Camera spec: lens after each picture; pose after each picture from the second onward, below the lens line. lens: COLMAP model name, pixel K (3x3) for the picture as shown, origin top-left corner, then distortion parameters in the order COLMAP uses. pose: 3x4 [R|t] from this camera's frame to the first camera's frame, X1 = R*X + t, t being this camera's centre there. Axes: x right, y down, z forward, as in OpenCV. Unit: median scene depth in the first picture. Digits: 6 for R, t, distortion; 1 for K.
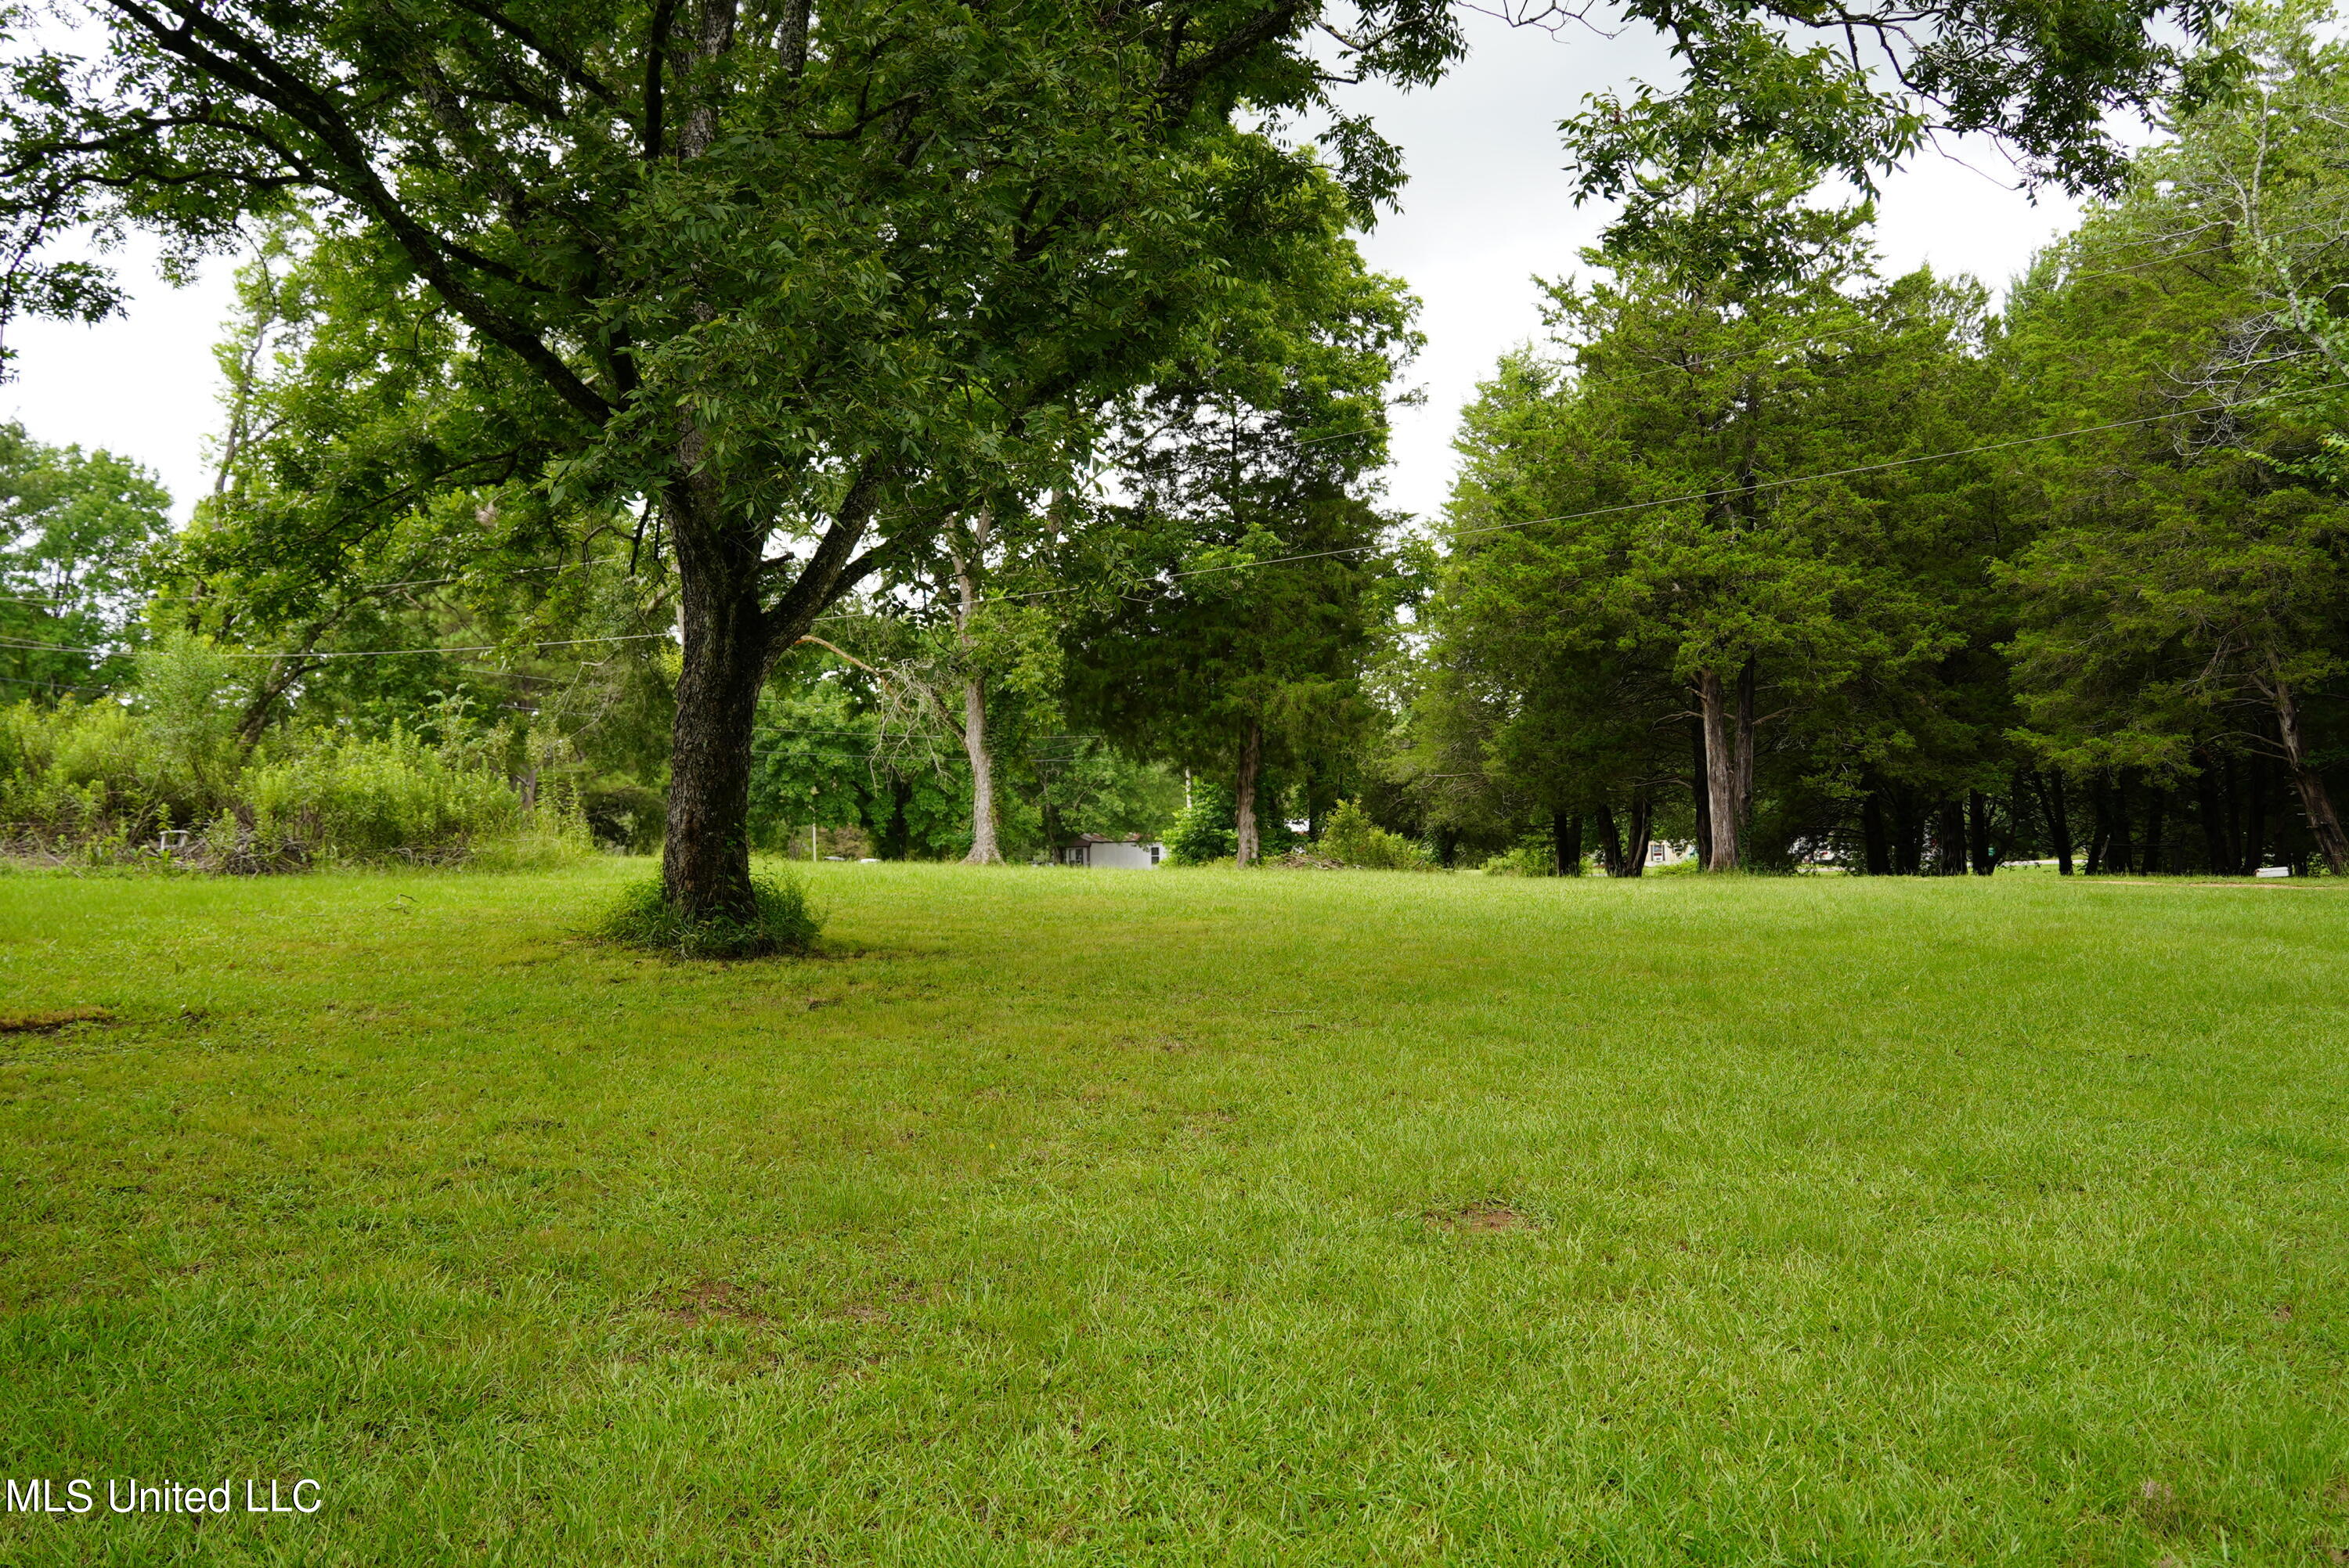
lens RADIAL K [[1907.4, 0, 1162.6], [0, 1907.4, 786.3], [0, 0, 1]] dist [-0.048388, 0.046317]
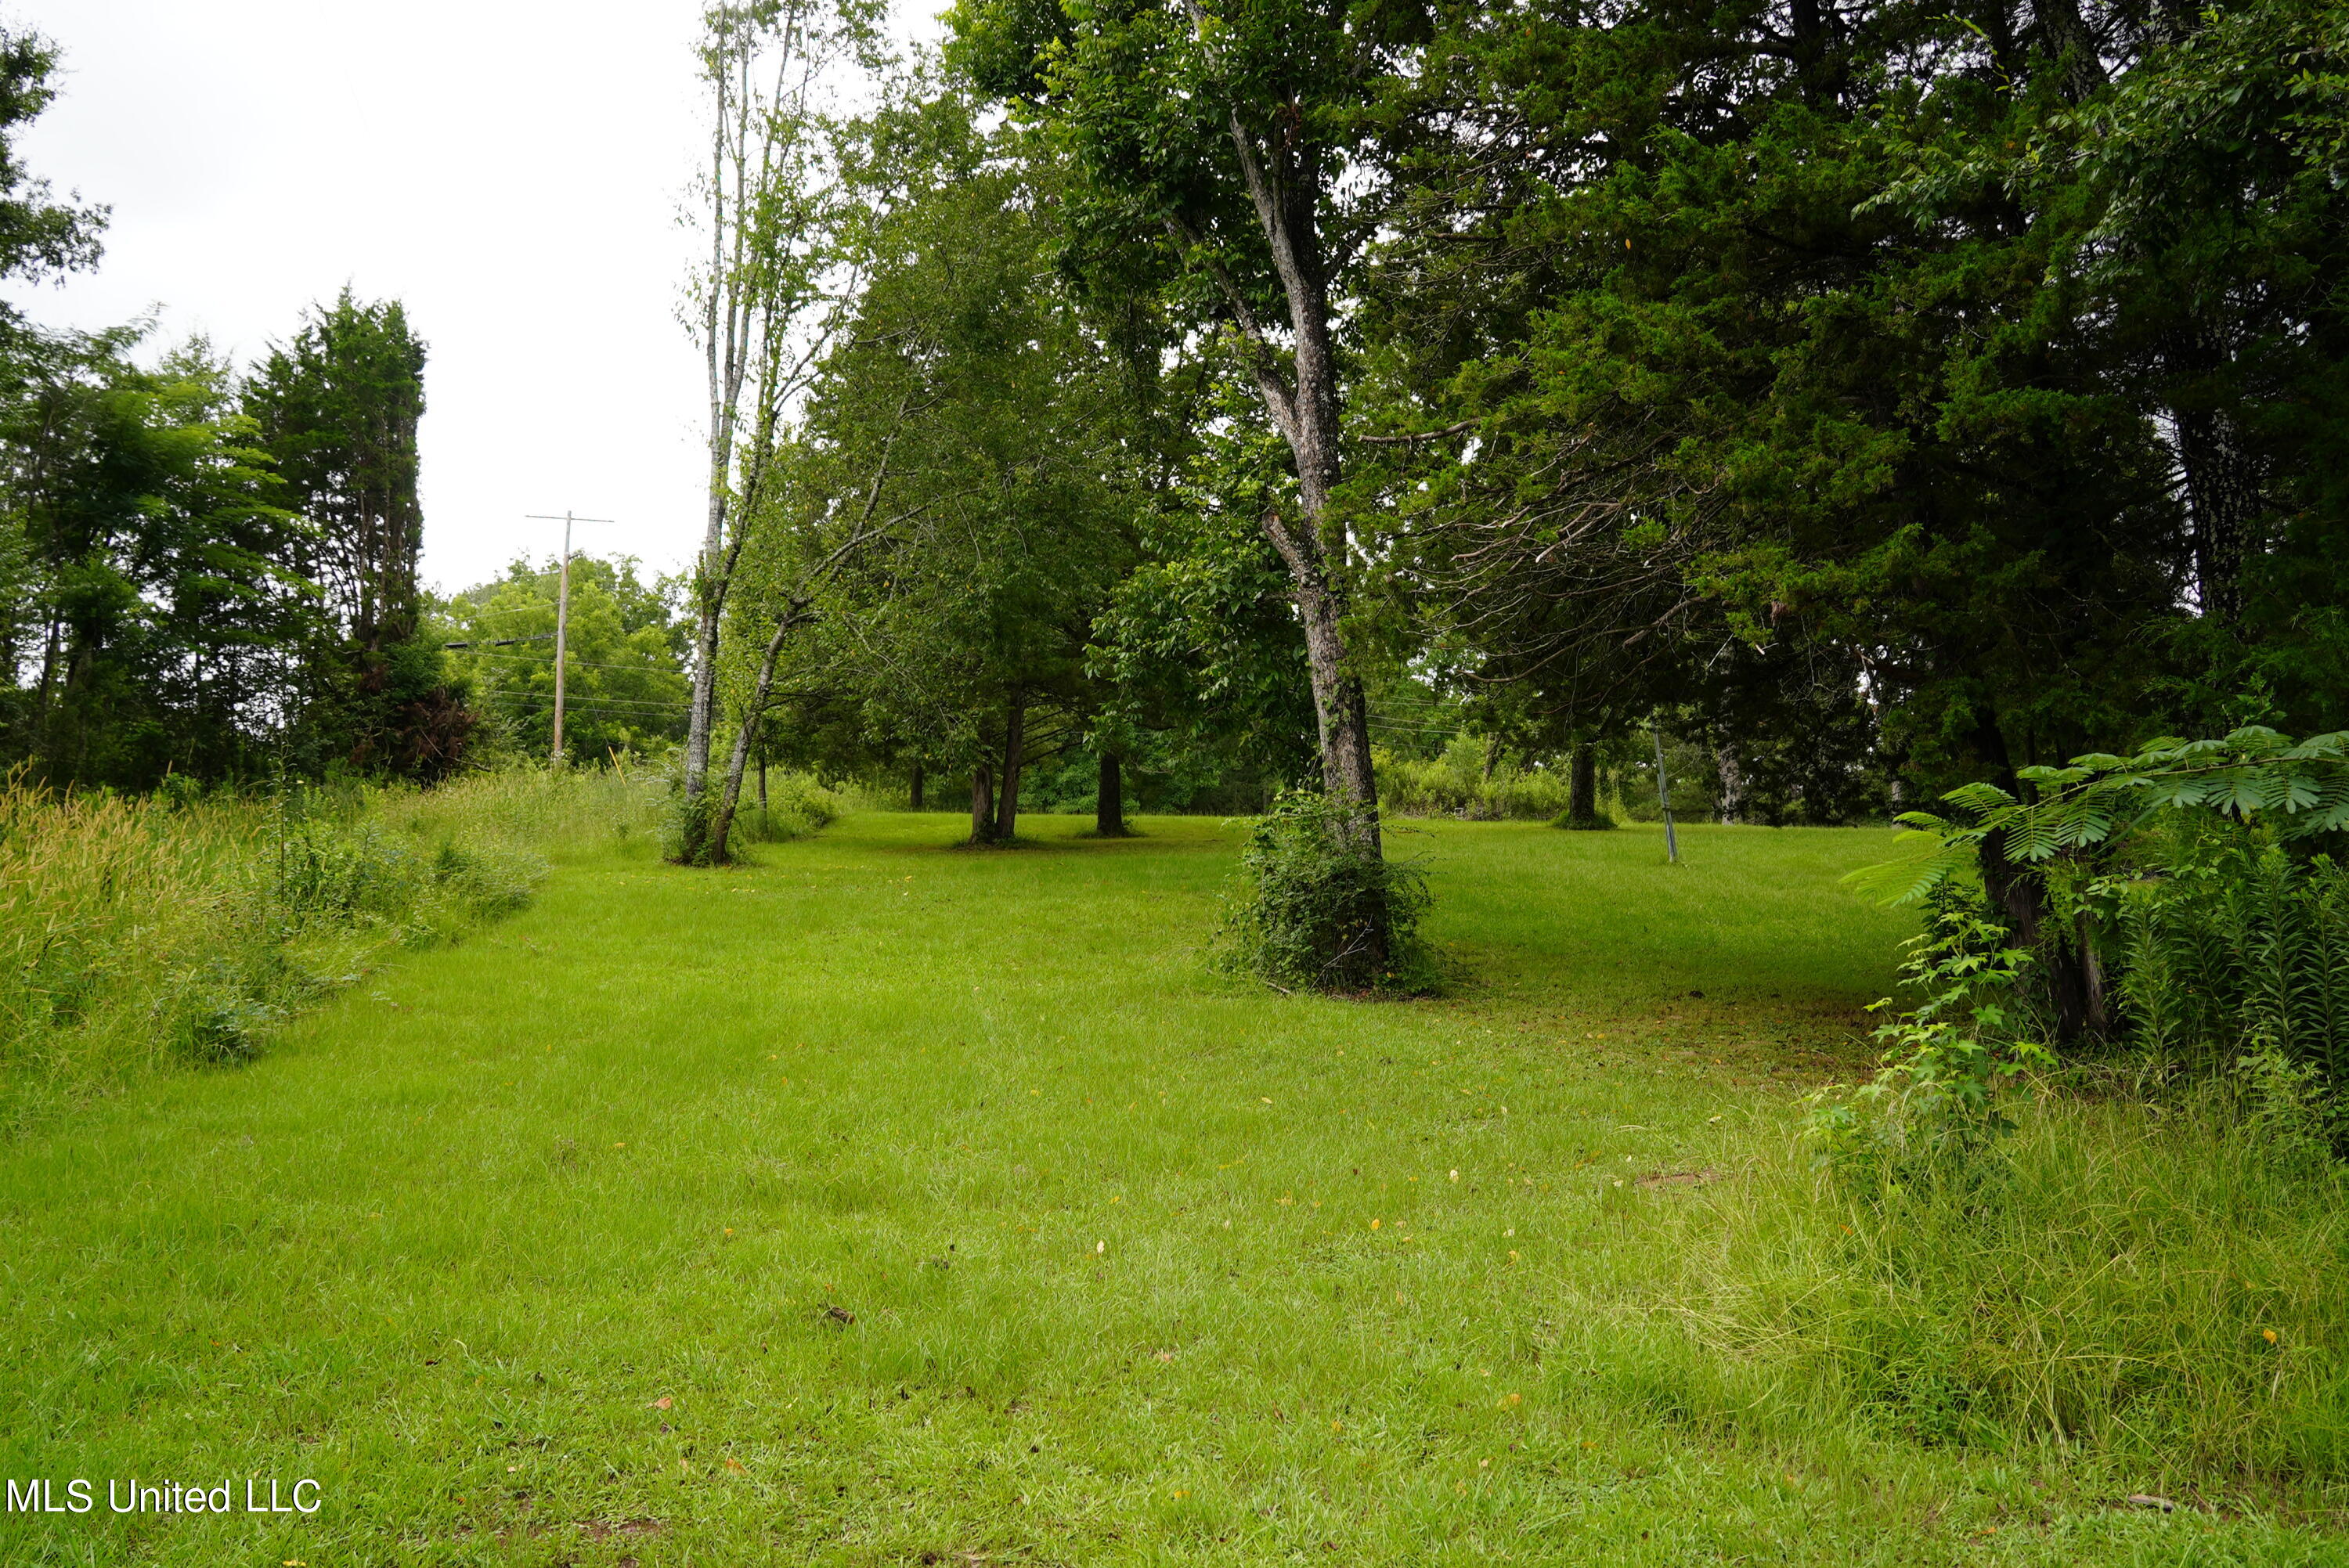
lens RADIAL K [[1907.4, 0, 1174.0], [0, 1907.4, 787.9], [0, 0, 1]] dist [-0.048388, 0.046317]
pose [[0.779913, -0.018770, -0.625607, 1.156483], [0.007294, 0.999755, -0.020903, 0.065529], [0.625846, 0.011740, 0.779858, -1.844656]]
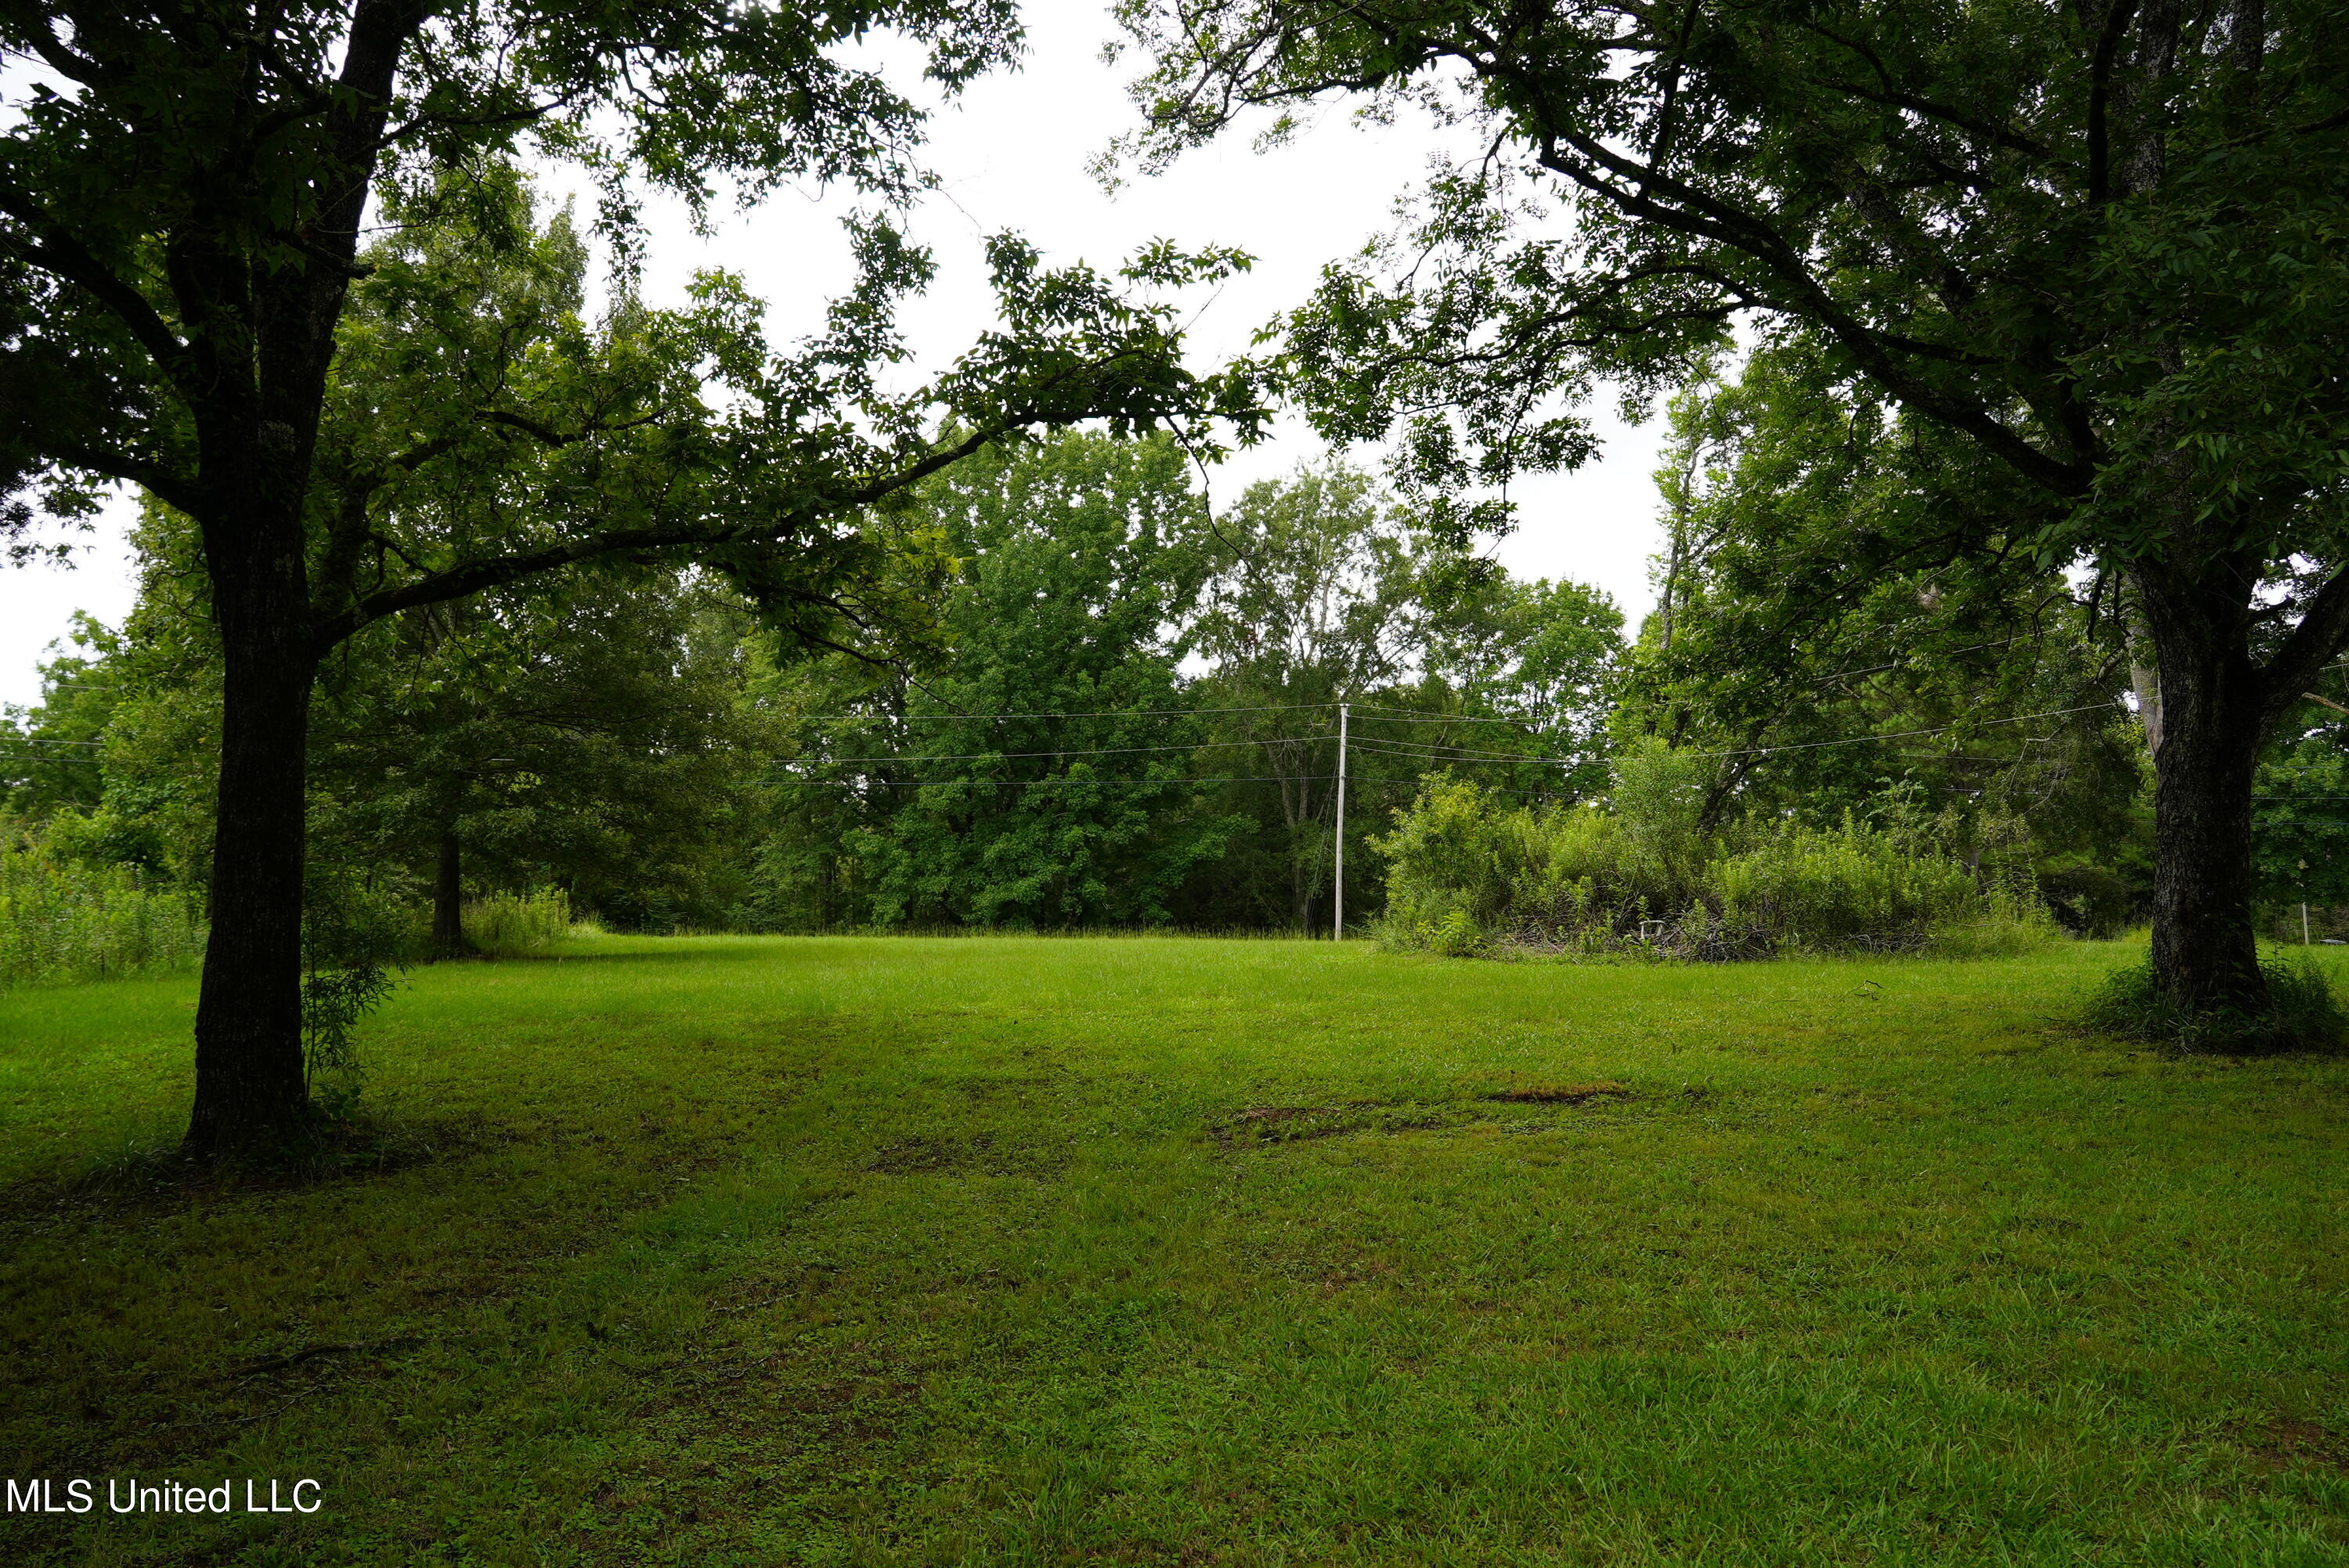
lens RADIAL K [[1907.4, 0, 1175.6], [0, 1907.4, 769.9], [0, 0, 1]] dist [-0.048388, 0.046317]
pose [[0.752863, -0.064373, -0.655022, -0.011666], [0.028845, 0.997476, -0.064875, 0.000108], [0.657545, 0.029948, 0.752820, -0.004514]]
